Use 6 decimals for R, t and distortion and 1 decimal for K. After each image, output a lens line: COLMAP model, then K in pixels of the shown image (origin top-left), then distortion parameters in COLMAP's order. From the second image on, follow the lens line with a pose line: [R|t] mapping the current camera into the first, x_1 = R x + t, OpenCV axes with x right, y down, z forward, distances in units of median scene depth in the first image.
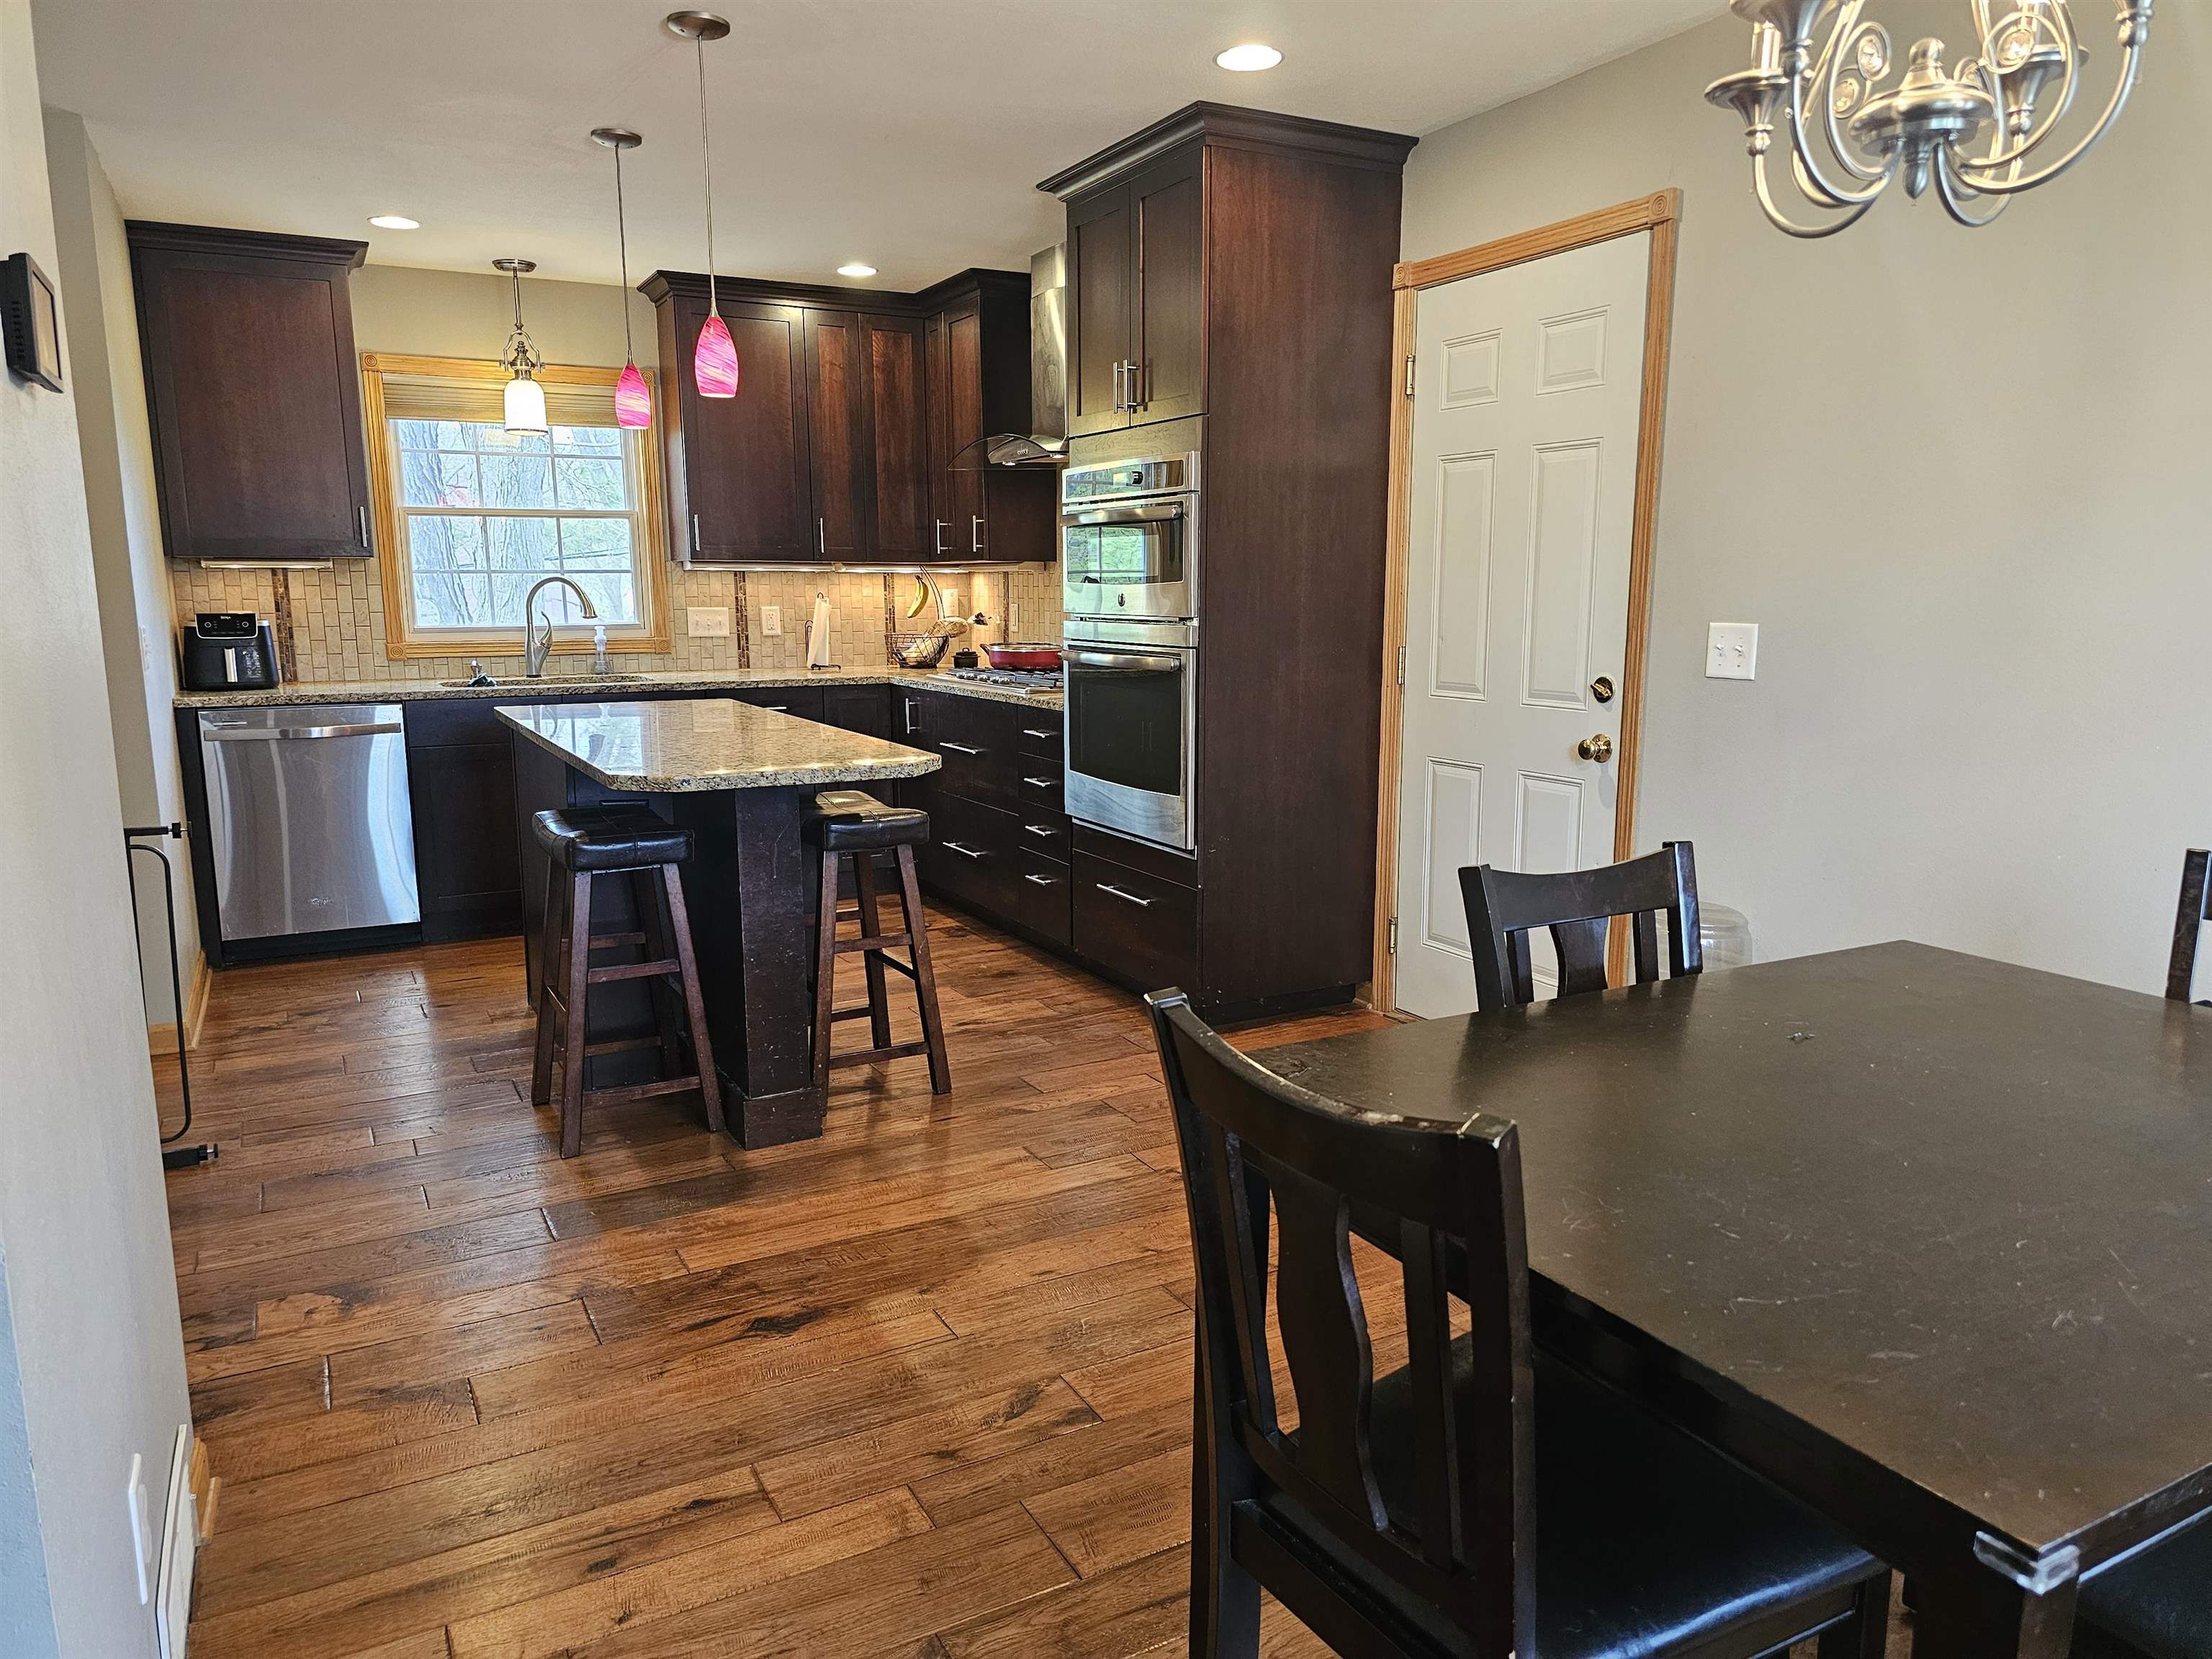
lens RADIAL K [[1455.7, 0, 1096.0], [0, 1455.7, 834.8], [0, 0, 1]] dist [0.058883, -0.050502]
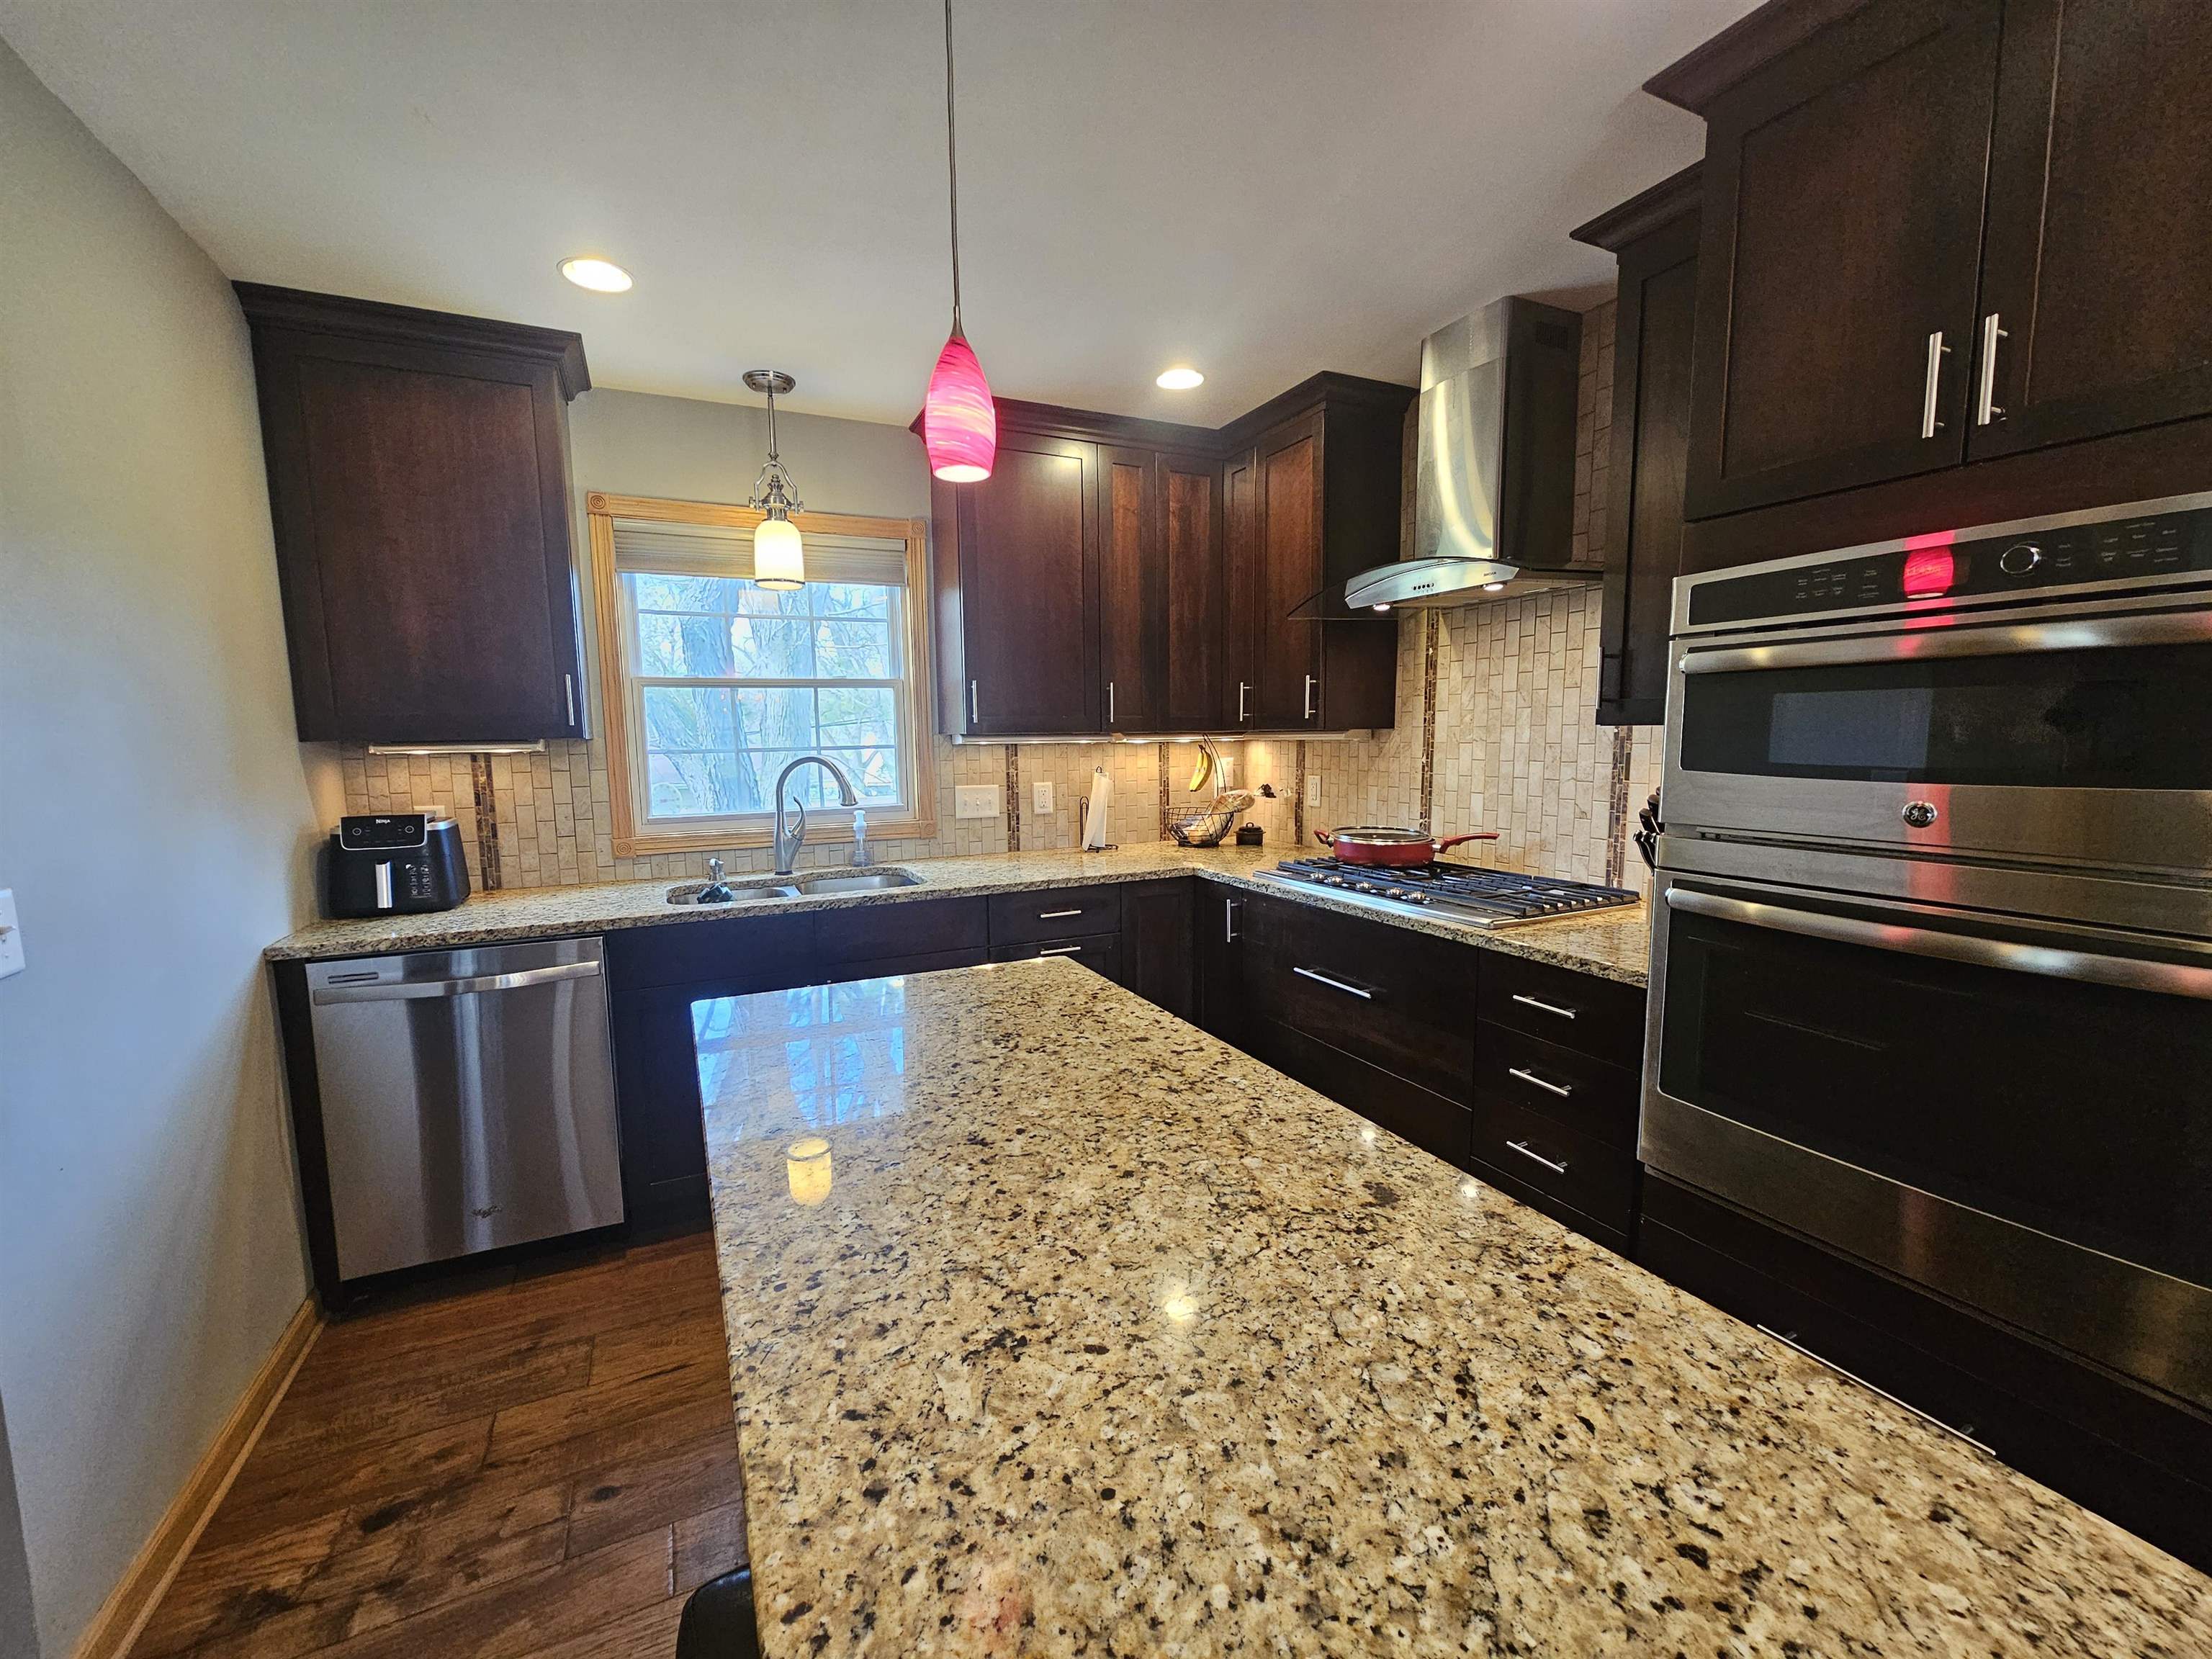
lens RADIAL K [[905.7, 0, 1099.0], [0, 905.7, 840.7], [0, 0, 1]] dist [-0.003659, 0.002343]
pose [[0.998797, -0.004011, -0.048877, -0.171008], [0.001322, 0.998490, -0.054927, -0.094876], [0.049024, 0.054796, 0.997293, 0.474600]]
